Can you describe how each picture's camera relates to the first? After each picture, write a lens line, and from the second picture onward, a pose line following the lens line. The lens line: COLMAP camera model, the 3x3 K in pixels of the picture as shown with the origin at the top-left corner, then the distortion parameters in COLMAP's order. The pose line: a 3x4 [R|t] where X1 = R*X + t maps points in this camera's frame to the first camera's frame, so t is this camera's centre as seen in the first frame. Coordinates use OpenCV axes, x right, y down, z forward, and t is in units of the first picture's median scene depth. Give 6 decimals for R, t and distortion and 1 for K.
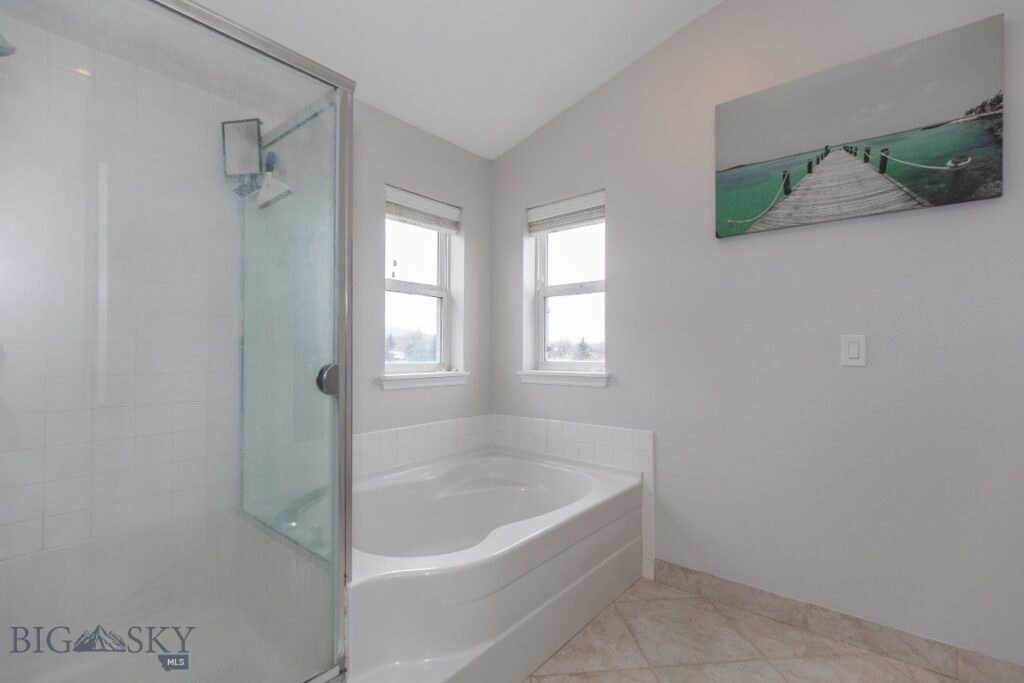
lens RADIAL K [[465.0, 0, 512.0], [0, 465.0, 343.6], [0, 0, 1]] dist [-0.002101, -0.001008]
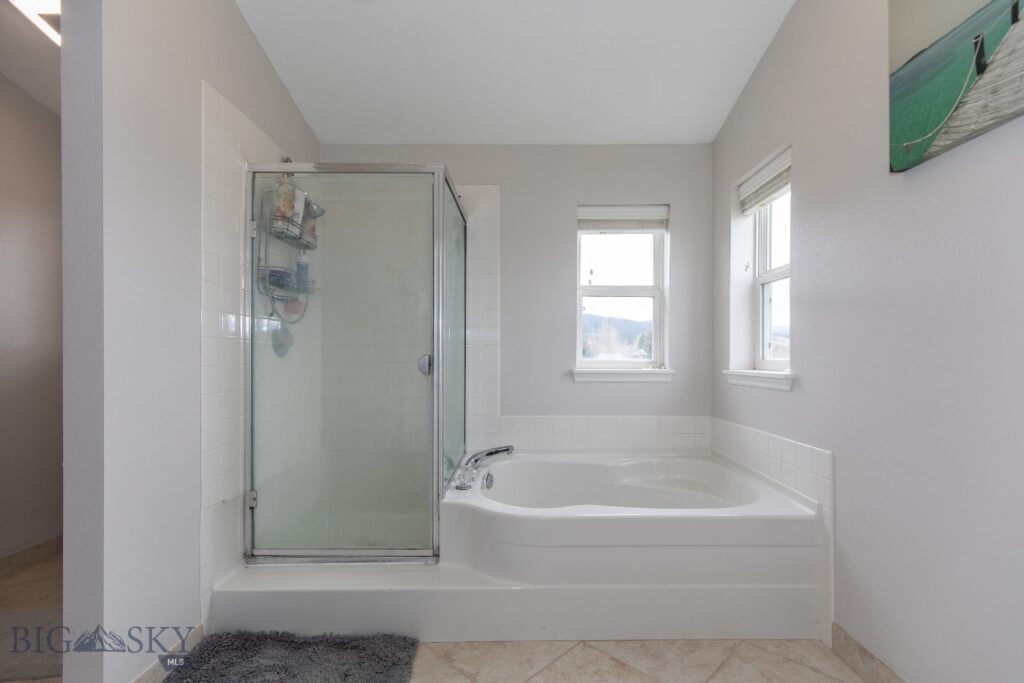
lens RADIAL K [[465.0, 0, 507.6], [0, 465.0, 356.6], [0, 0, 1]] dist [-0.002101, -0.001008]
pose [[0.633136, 0.002652, -0.774036, 0.549614], [0.012316, 0.999833, 0.013499, 0.019049], [0.773943, -0.018079, 0.632997, 0.127517]]
